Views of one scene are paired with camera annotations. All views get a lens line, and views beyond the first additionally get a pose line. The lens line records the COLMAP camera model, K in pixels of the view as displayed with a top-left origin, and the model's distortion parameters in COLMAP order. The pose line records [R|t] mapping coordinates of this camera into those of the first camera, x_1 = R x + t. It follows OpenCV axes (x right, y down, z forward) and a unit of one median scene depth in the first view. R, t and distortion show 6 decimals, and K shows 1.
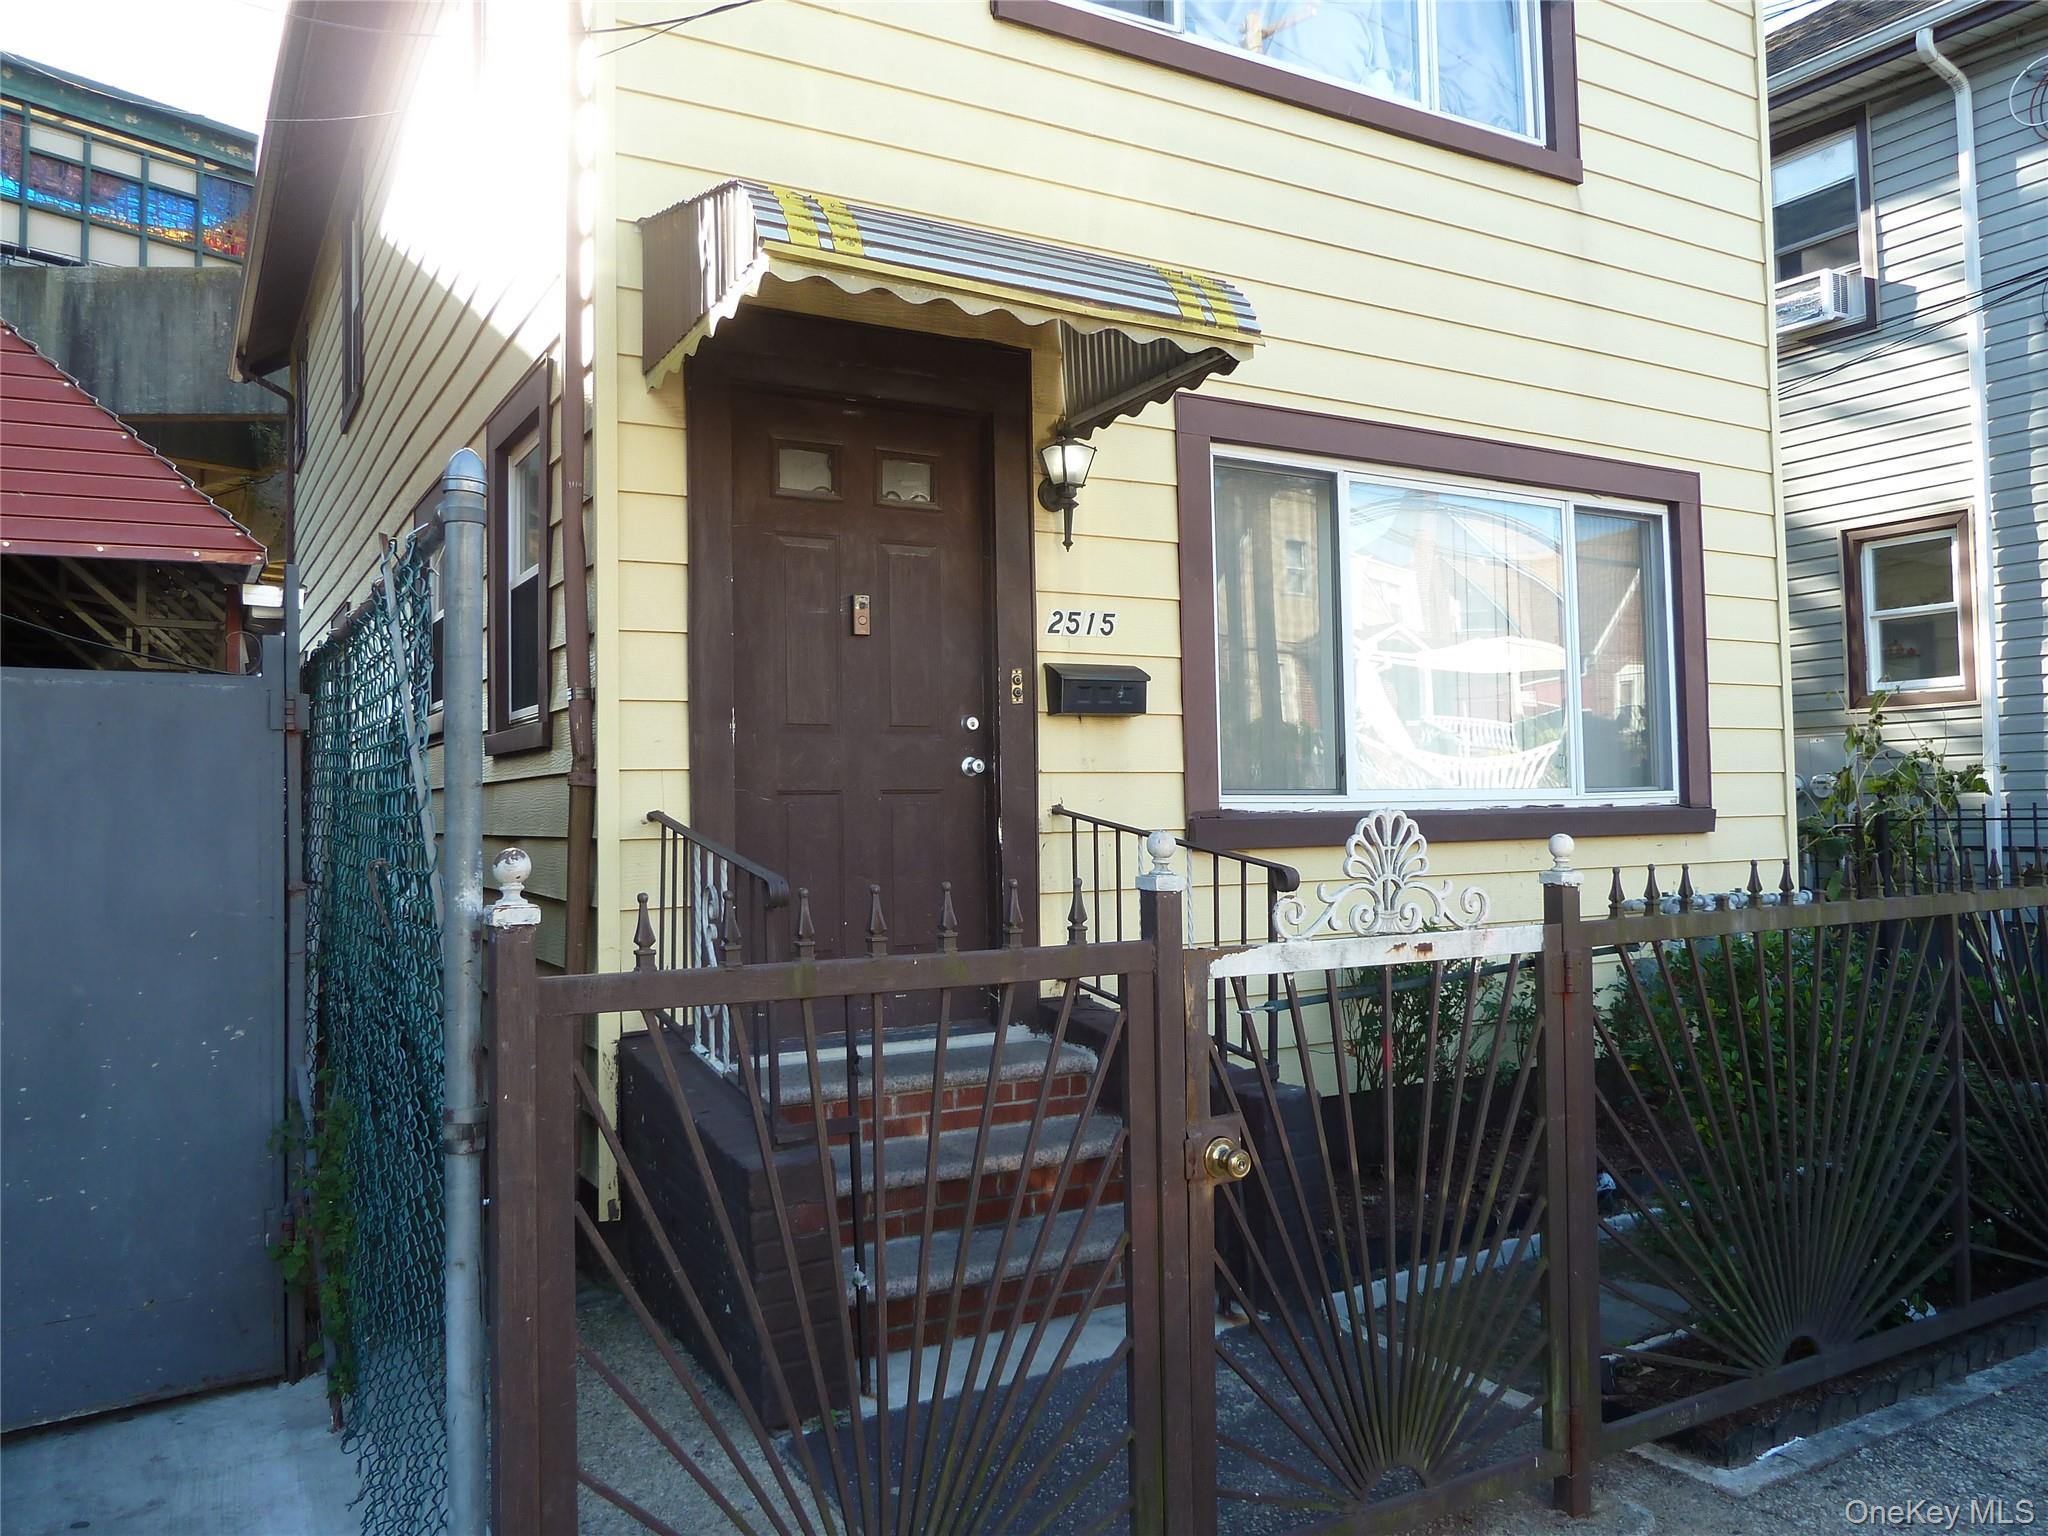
lens RADIAL K [[1514.8, 0, 1020.5], [0, 1514.8, 762.7], [0, 0, 1]] dist [-0.036026, -0.001714]
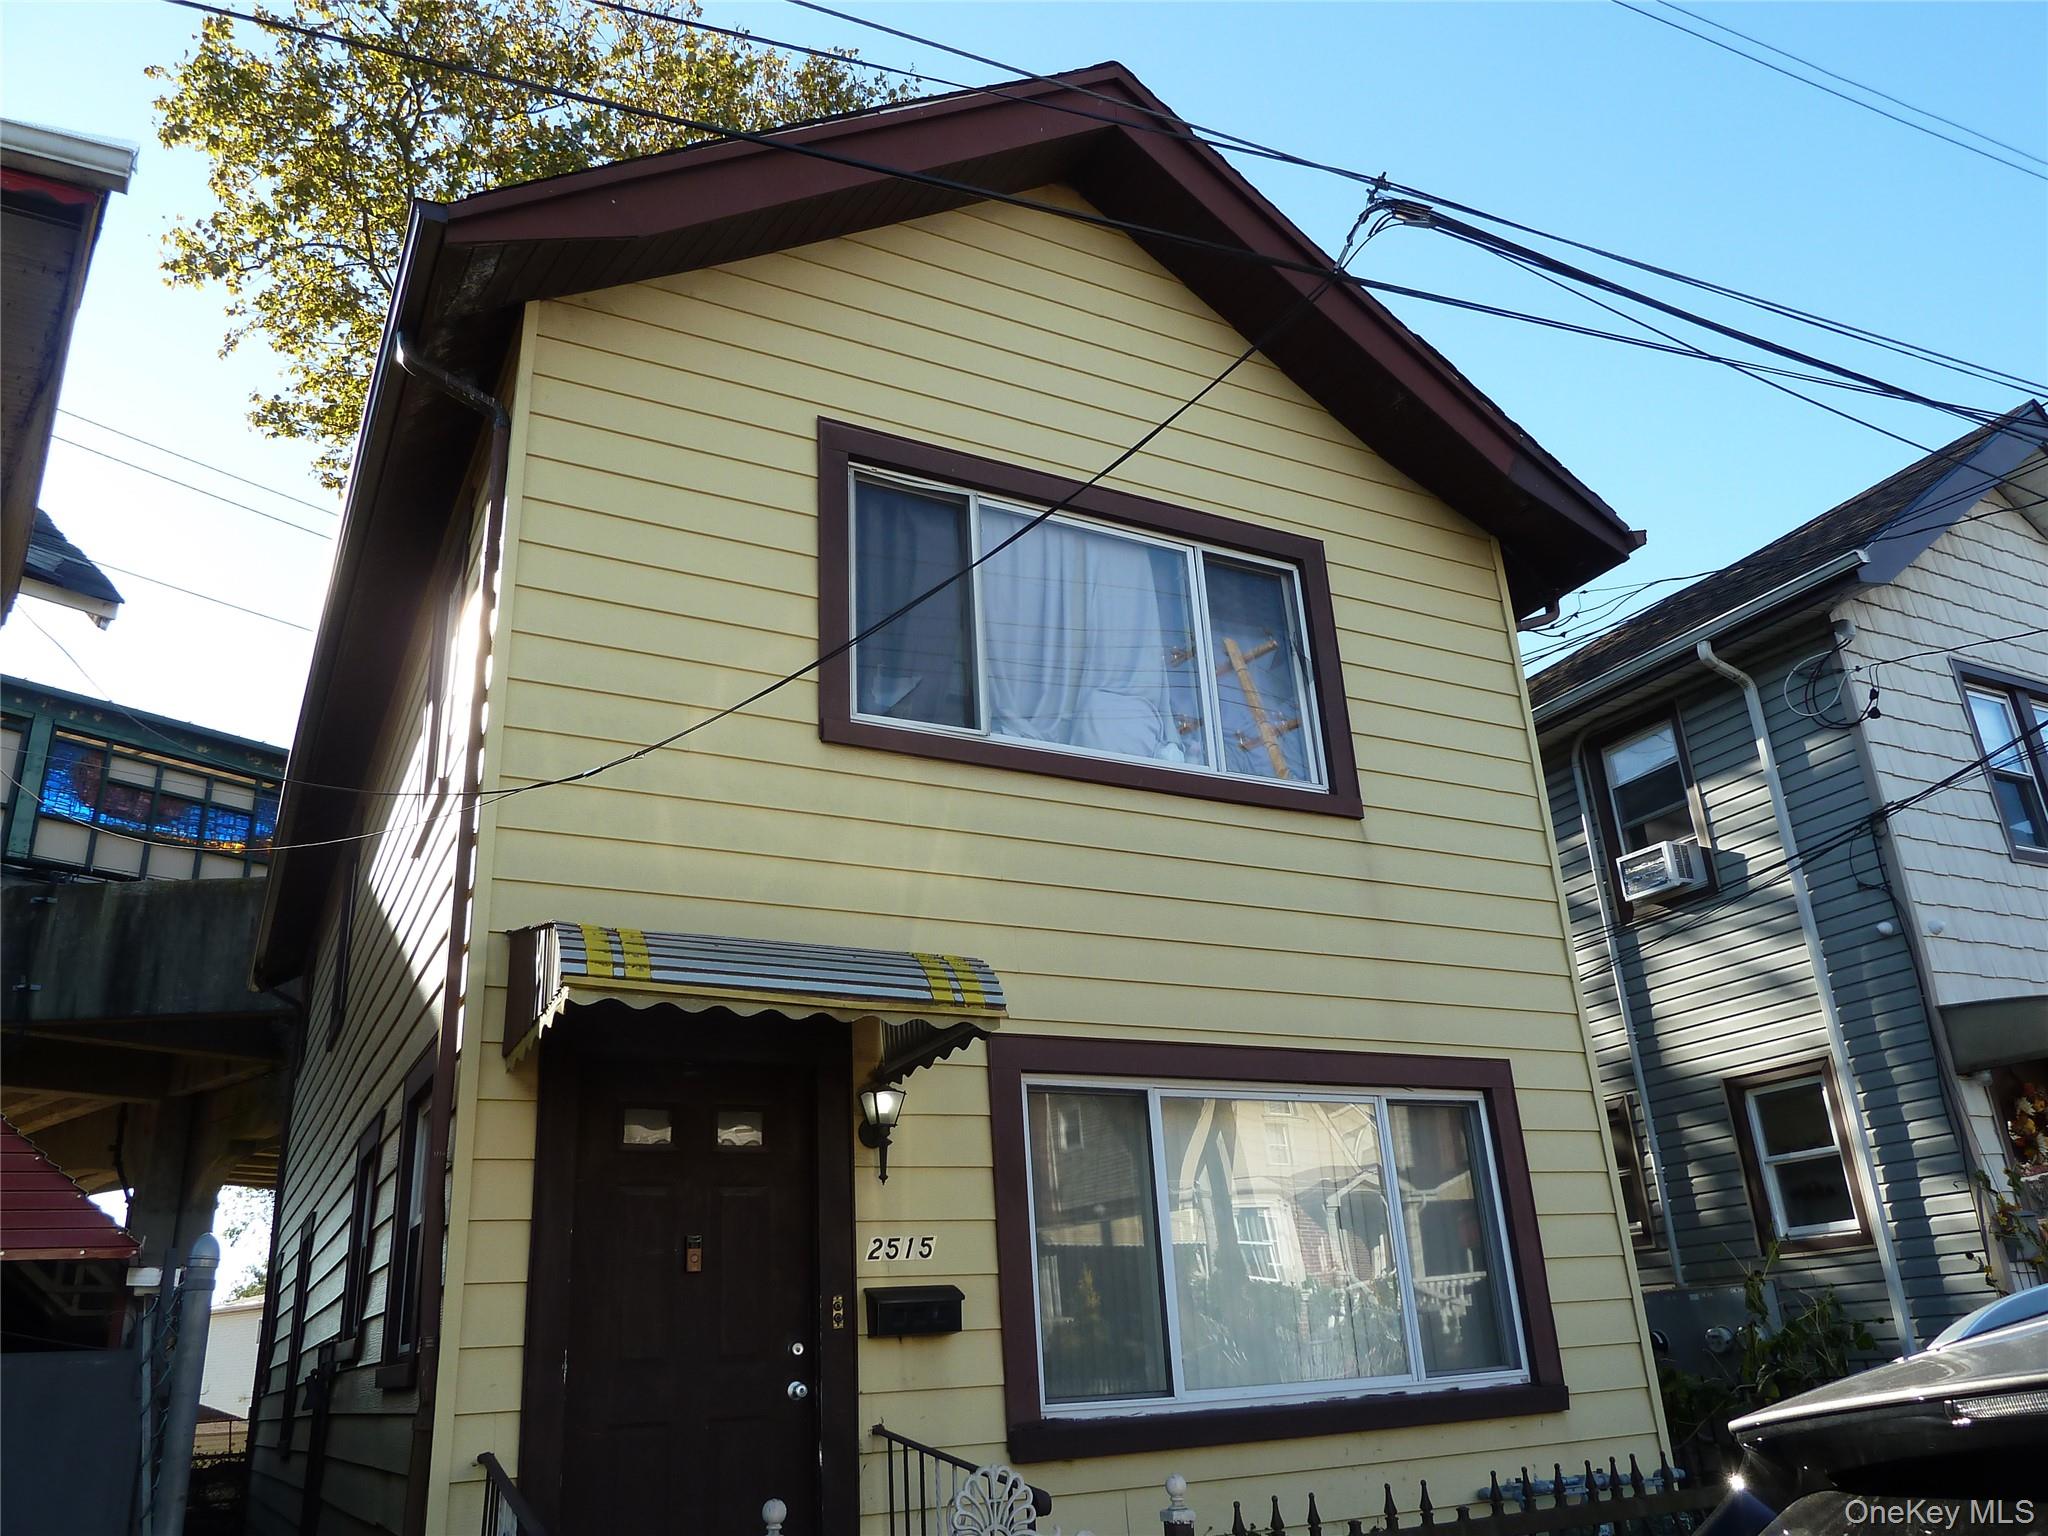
lens RADIAL K [[1514.8, 0, 1020.5], [0, 1514.8, 762.7], [0, 0, 1]] dist [-0.036026, -0.001714]
pose [[0.998572, -0.049161, -0.020892, 0.134542], [0.039109, 0.939275, -0.340931, -0.036309], [0.036384, 0.339627, 0.939856, -0.130219]]
